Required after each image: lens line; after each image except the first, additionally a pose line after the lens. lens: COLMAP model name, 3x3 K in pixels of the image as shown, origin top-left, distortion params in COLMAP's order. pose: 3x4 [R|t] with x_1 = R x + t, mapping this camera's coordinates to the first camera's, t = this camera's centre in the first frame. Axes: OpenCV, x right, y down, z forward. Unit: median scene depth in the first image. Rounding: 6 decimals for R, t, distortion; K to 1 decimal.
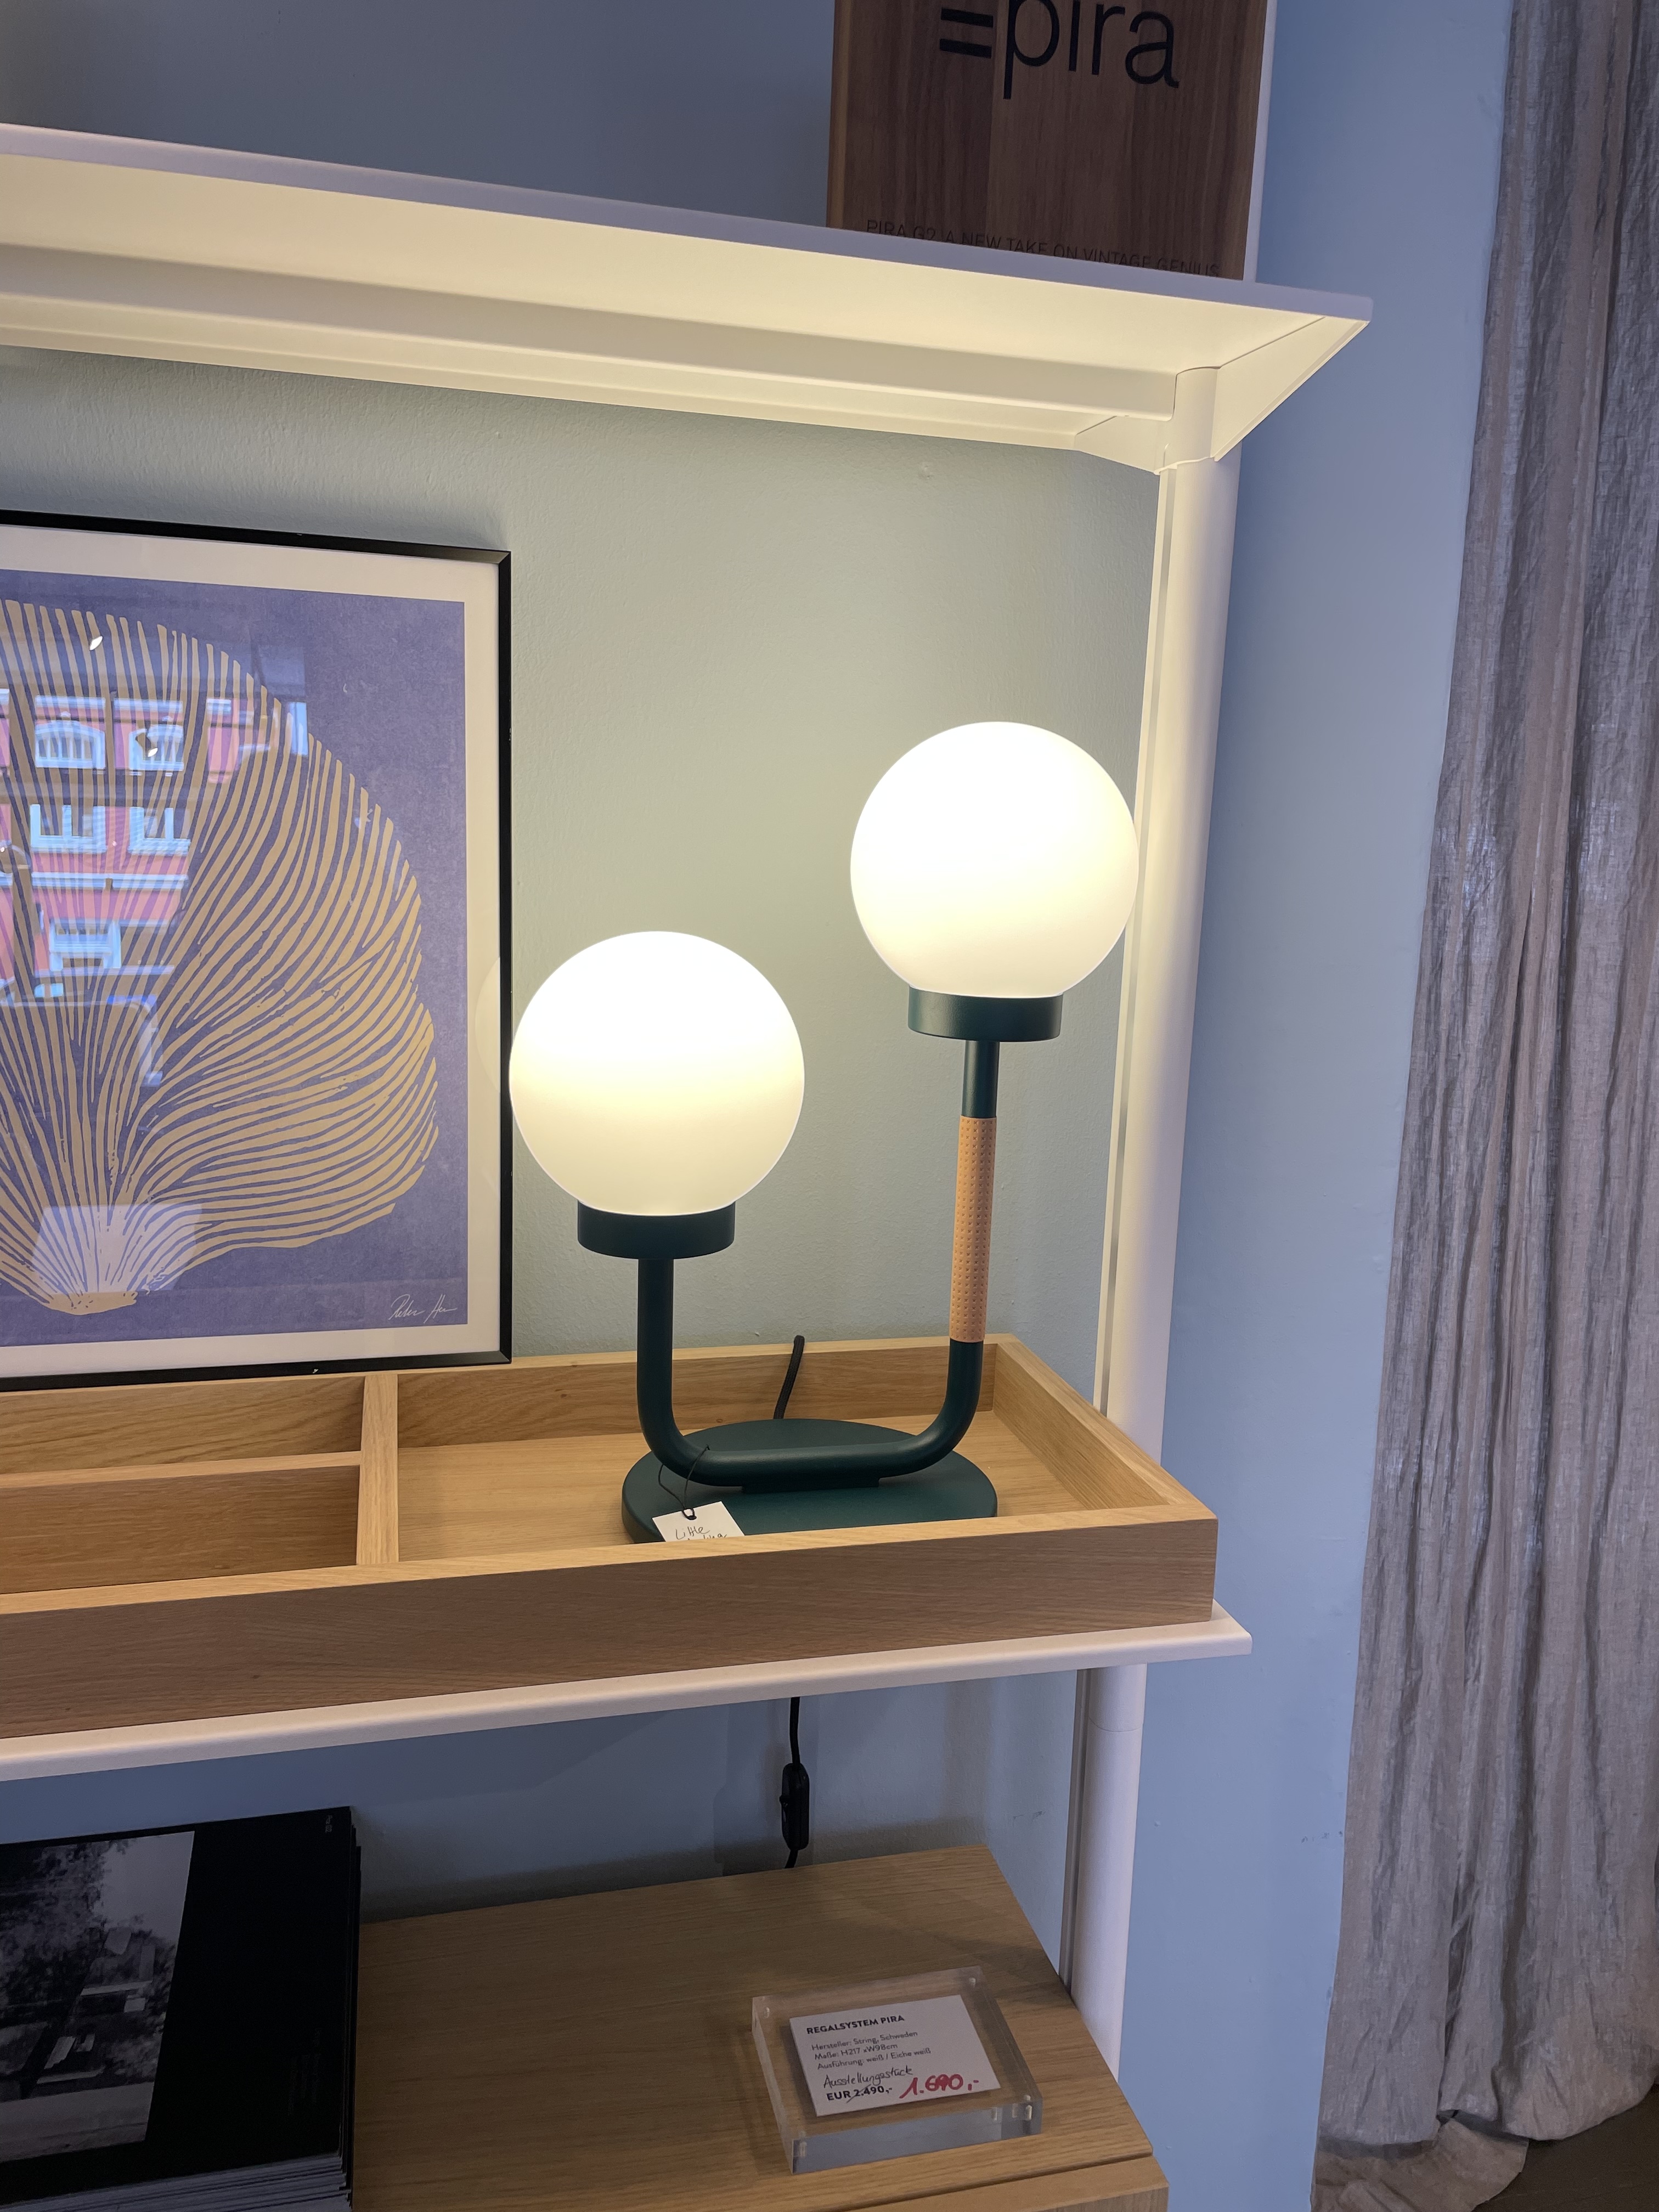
lens RADIAL K [[1776.7, 0, 830.1], [0, 1776.7, 1084.9], [0, 0, 1]] dist [0.037702, -0.010464]
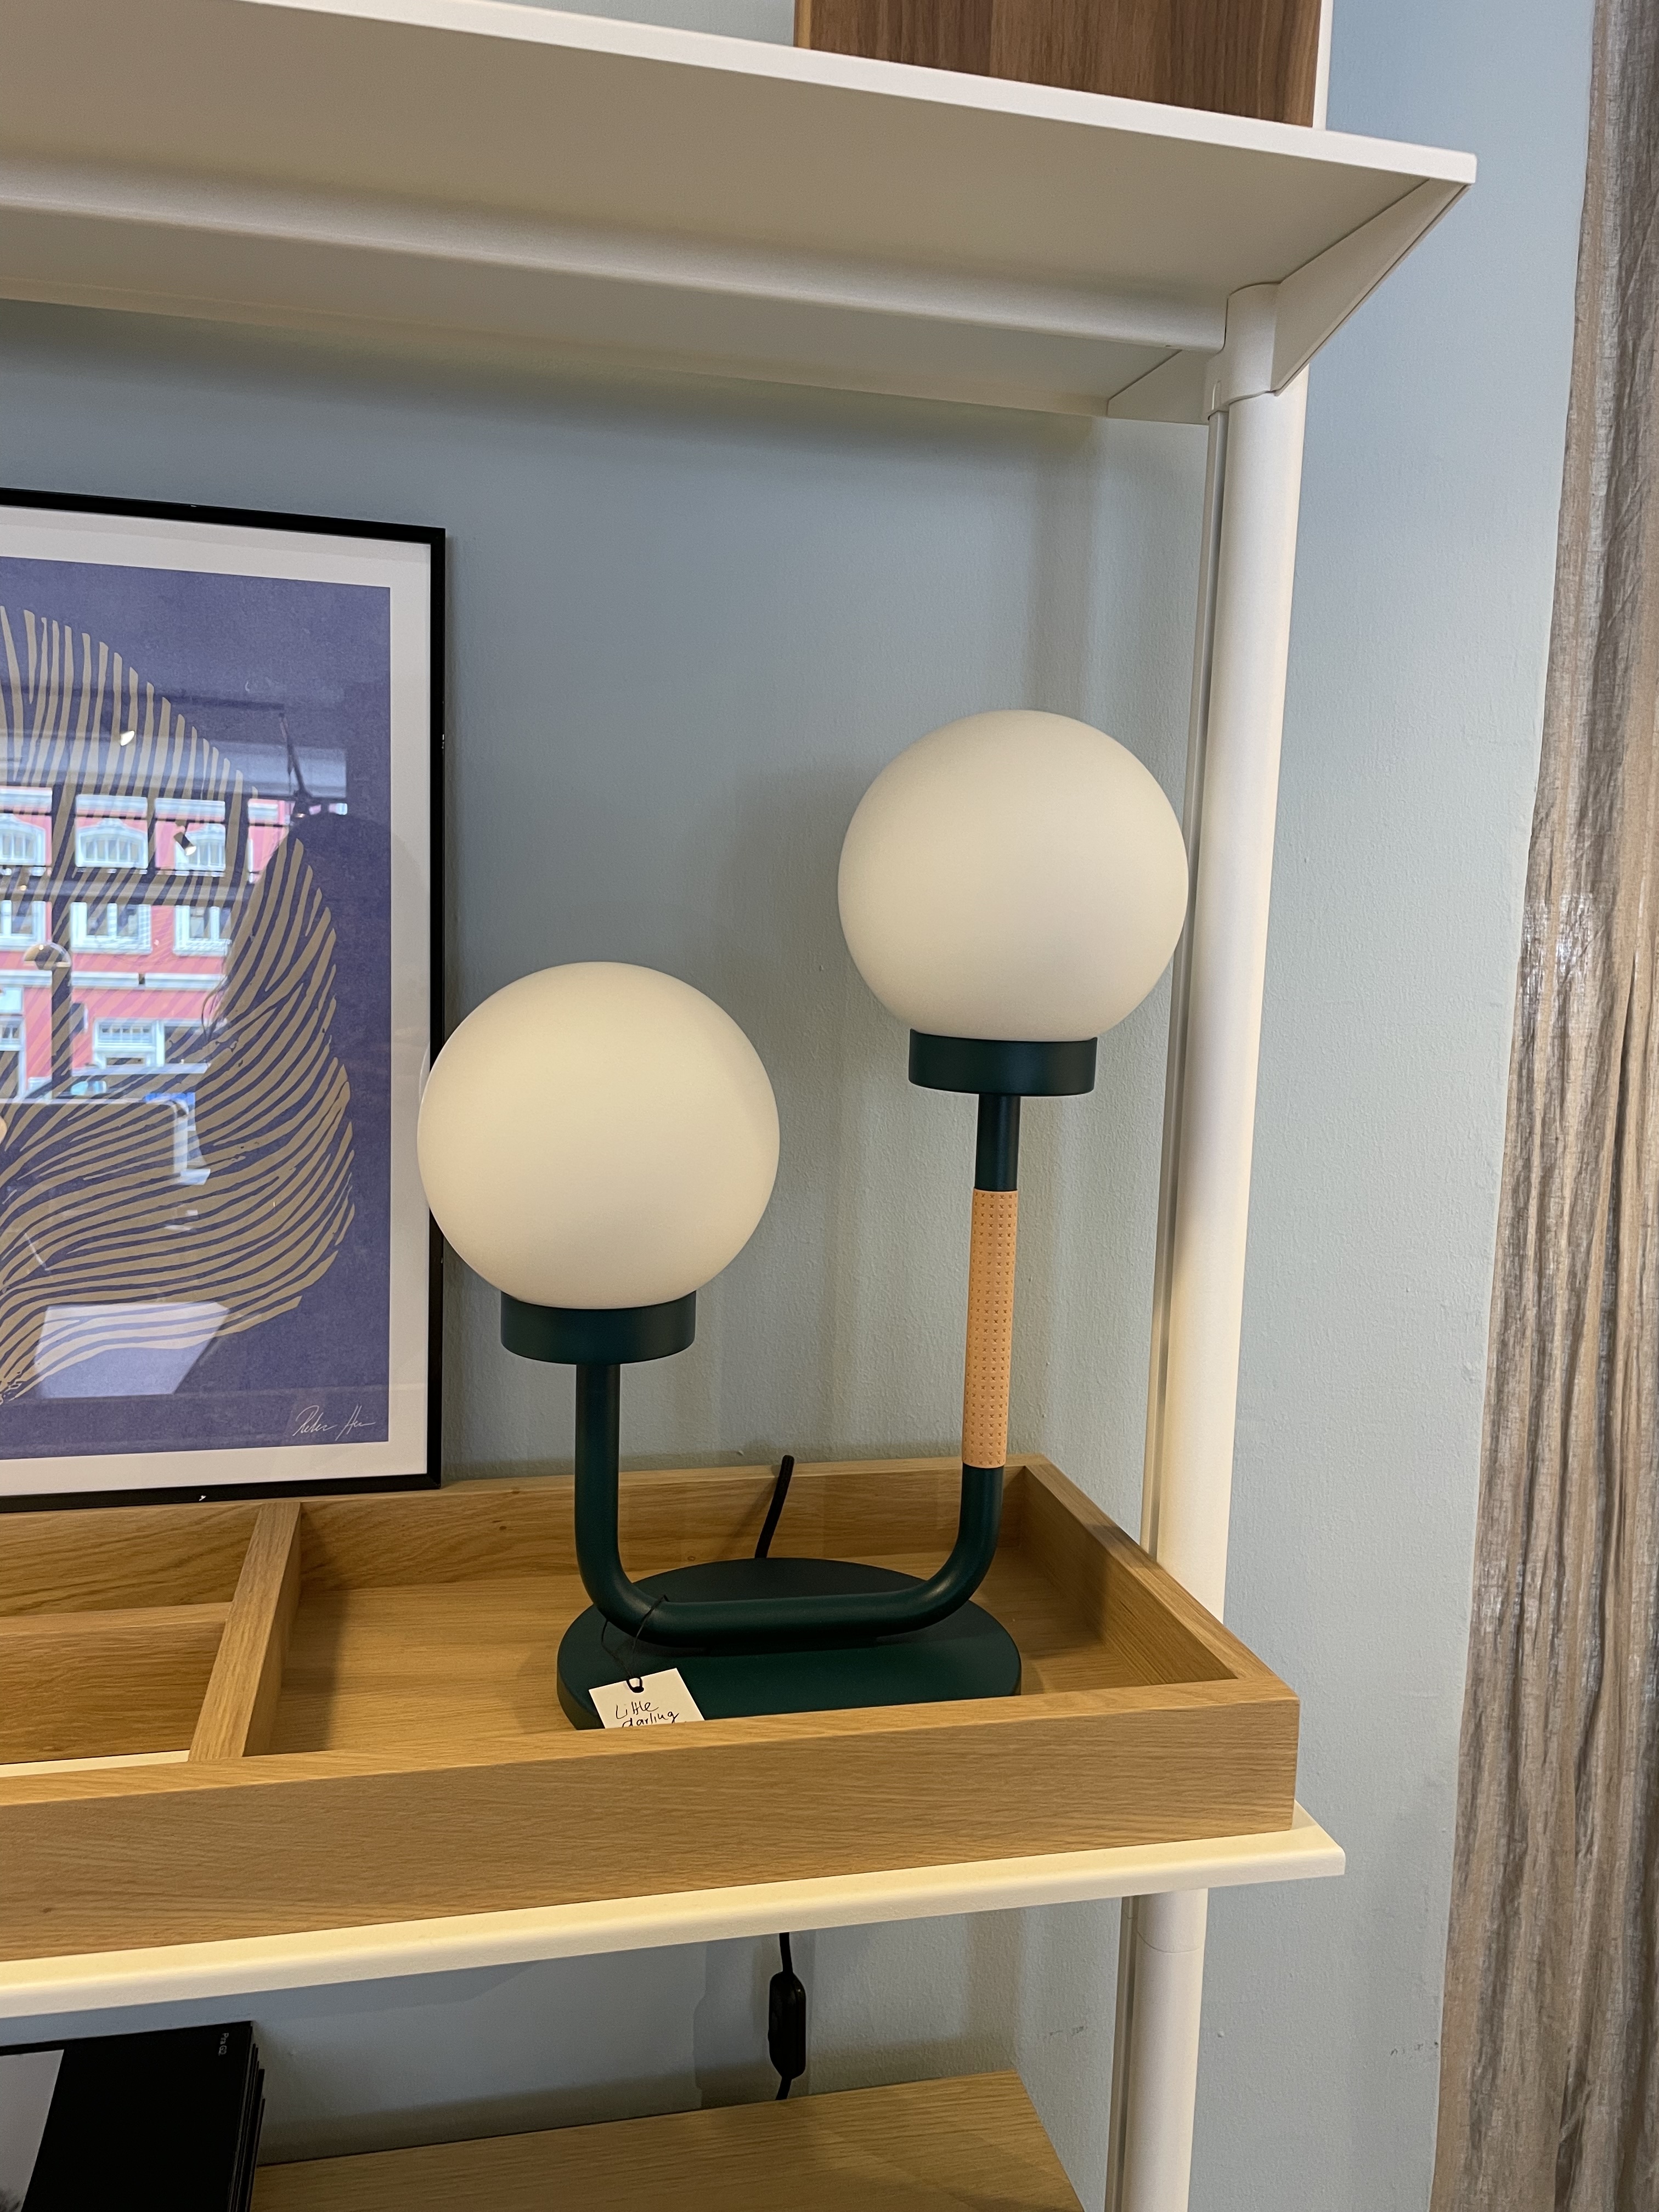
lens RADIAL K [[1682.0, 0, 829.5], [0, 1682.0, 1106.0], [0, 0, 1]] dist [0.056020, -0.078364]
pose [[0.999169, -0.001124, -0.040752, 0.025931], [-0.001099, 0.998514, -0.054486, 0.014214], [0.040752, 0.054486, 0.997683, 0.147343]]
